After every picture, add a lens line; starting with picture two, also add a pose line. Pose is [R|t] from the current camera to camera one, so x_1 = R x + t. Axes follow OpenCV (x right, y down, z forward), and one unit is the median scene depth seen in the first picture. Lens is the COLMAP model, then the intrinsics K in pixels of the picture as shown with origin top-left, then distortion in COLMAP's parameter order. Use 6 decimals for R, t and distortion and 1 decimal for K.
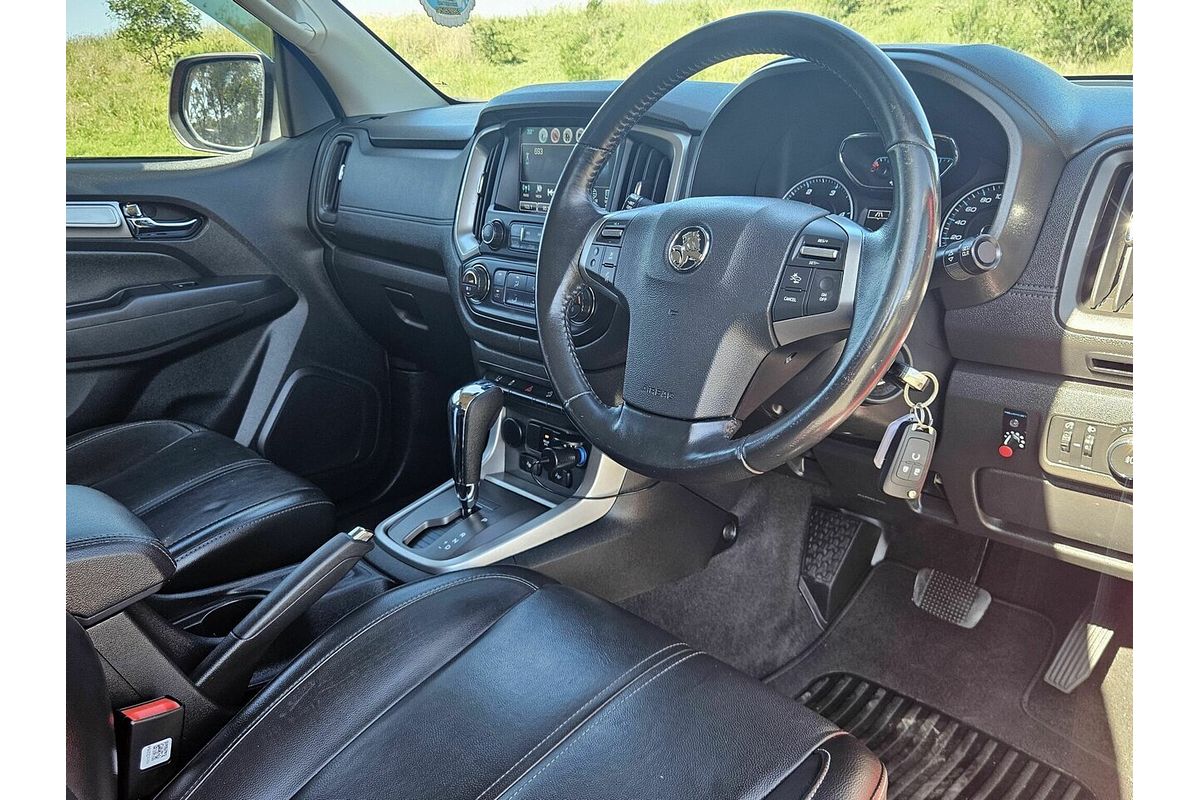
lens RADIAL K [[952.5, 0, 591.1], [0, 952.5, 400.4], [0, 0, 1]] dist [0.013986, -0.004489]
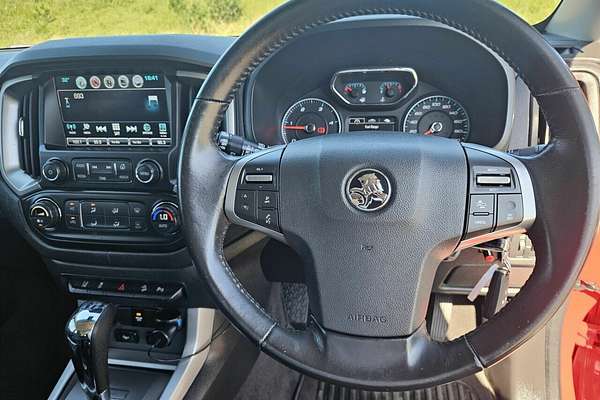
lens RADIAL K [[413.8, 0, 300.0], [0, 413.8, 195.7], [0, 0, 1]] dist [0.020371, -0.014276]
pose [[0.797920, -0.229864, 0.557213, -0.150770], [0.197642, 0.973097, 0.118406, -0.144347], [-0.569439, 0.015650, 0.821884, 0.409862]]
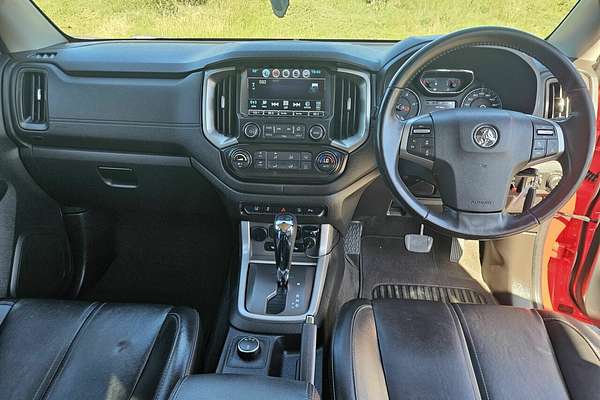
lens RADIAL K [[413.8, 0, 296.2], [0, 413.8, 198.8], [0, 0, 1]] dist [0.020371, -0.014276]
pose [[0.731322, -0.250220, 0.634475, -0.554839], [0.179470, 0.968087, 0.174924, -0.169946], [-0.657996, -0.014056, 0.752890, 0.356501]]
